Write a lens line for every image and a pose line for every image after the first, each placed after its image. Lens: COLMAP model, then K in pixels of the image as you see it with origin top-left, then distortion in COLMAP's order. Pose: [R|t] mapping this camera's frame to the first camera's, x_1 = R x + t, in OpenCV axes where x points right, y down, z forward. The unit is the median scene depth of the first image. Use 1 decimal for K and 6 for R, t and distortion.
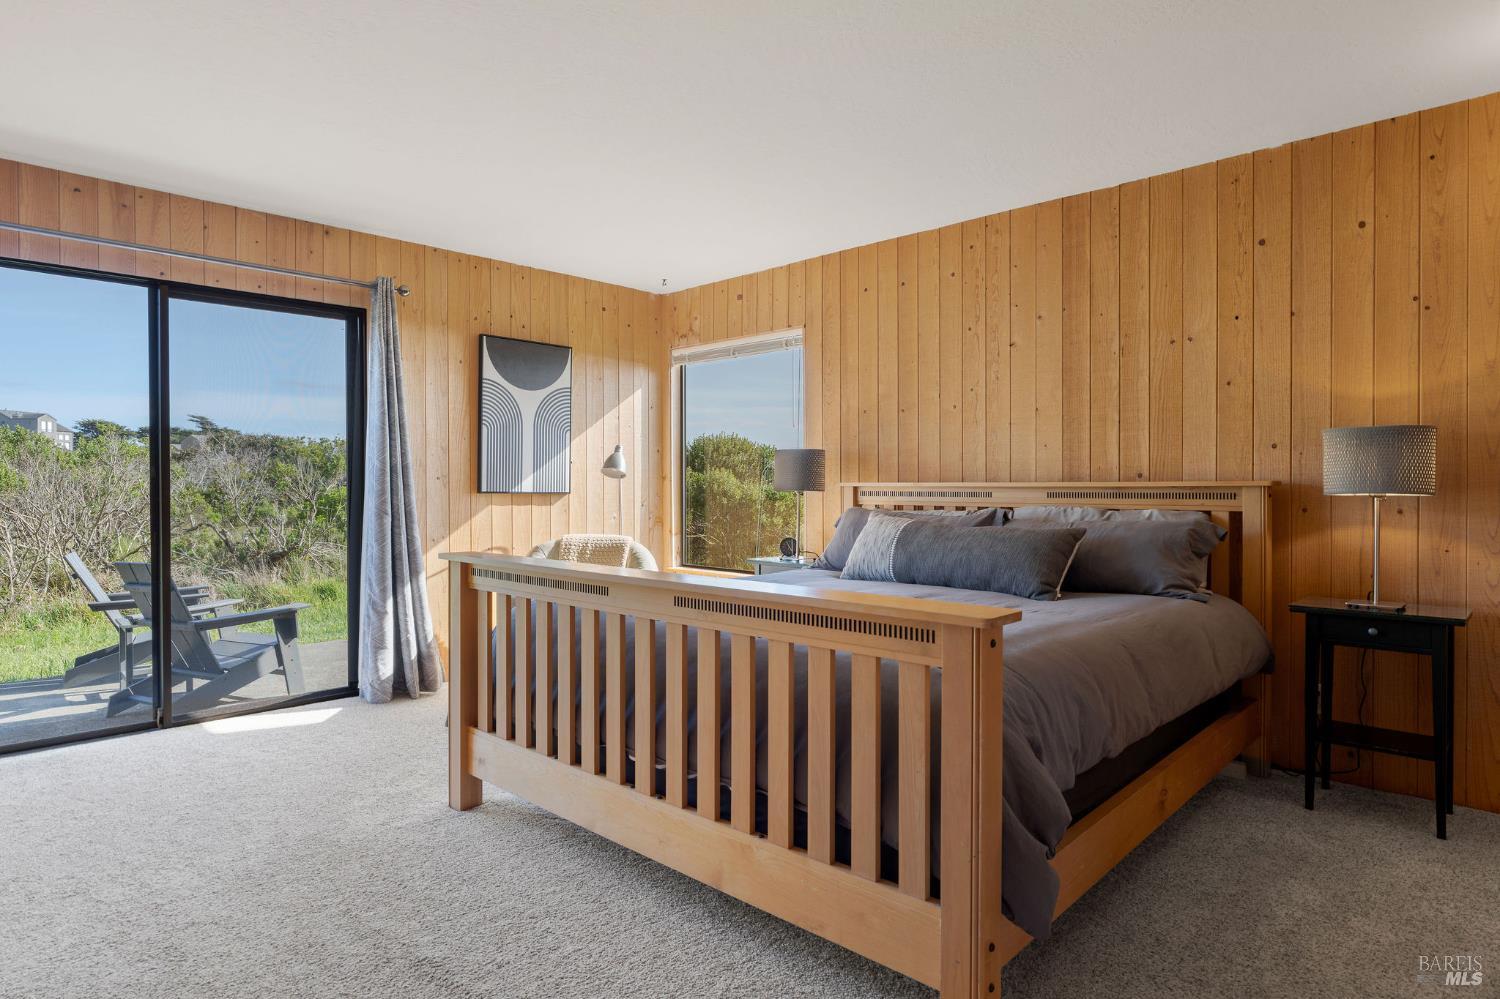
lens RADIAL K [[828.8, 0, 745.4], [0, 828.8, 493.3], [0, 0, 1]] dist [-0.002979, -0.000925]
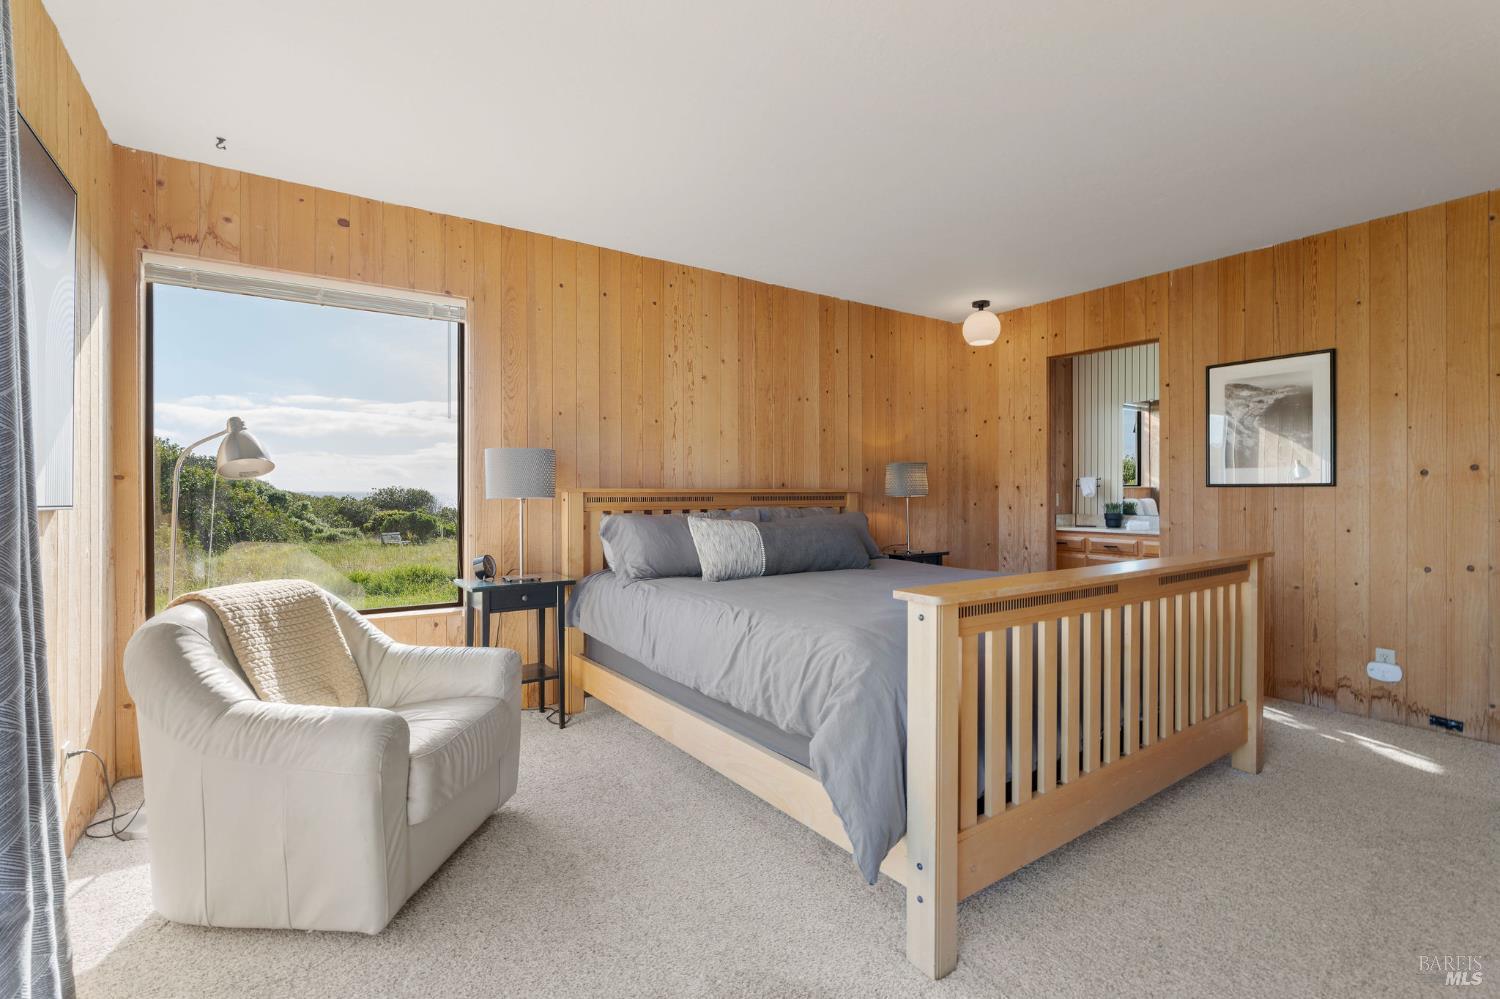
lens RADIAL K [[672.6, 0, 746.3], [0, 672.6, 498.9], [0, 0, 1]] dist [-0.002447, 0.000907]
pose [[0.227403, -0.001990, 0.973799, -0.518509], [0.010810, 0.999941, -0.000480, 0.002264], [-0.973741, 0.010636, 0.227411, 0.575037]]
